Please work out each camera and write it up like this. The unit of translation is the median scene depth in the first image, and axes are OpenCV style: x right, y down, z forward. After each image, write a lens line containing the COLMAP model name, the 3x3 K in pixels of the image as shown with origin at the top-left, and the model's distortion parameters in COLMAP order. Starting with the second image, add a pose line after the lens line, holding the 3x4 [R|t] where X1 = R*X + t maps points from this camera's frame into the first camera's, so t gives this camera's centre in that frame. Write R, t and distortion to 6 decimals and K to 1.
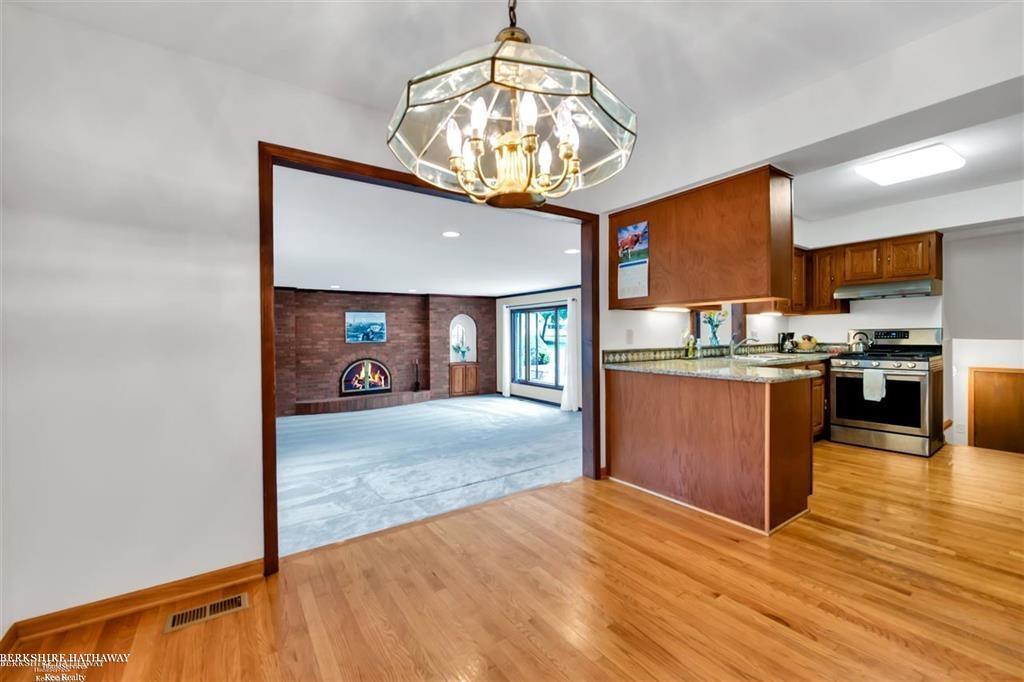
lens RADIAL K [[419.1, 0, 512.0], [0, 419.1, 341.0], [0, 0, 1]] dist [0.000342, 0.000014]
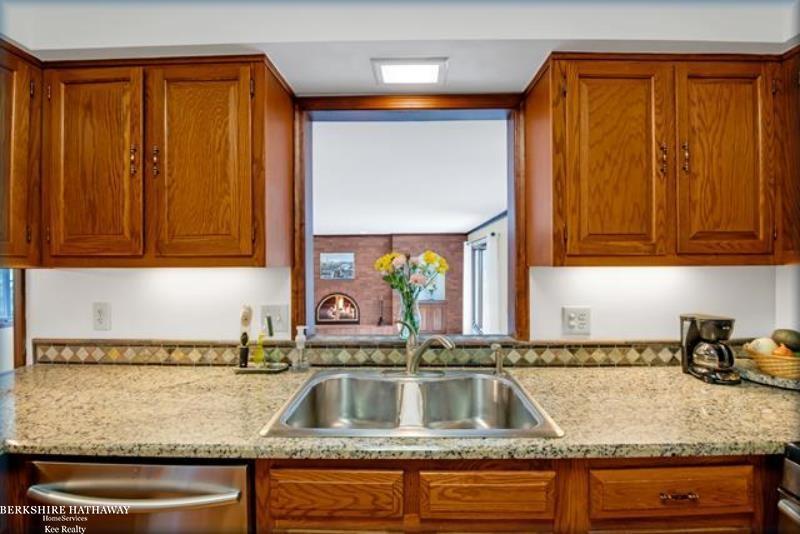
lens RADIAL K [[340.3, 0, 400.0], [0, 340.3, 267.0], [0, 0, 1]] dist [-0.023204, -0.000024]
pose [[0.812628, 0.010188, -0.582694, 0.327518], [-0.013178, 0.999913, -0.000895, -0.030721], [0.582634, 0.008406, 0.812691, 0.338840]]
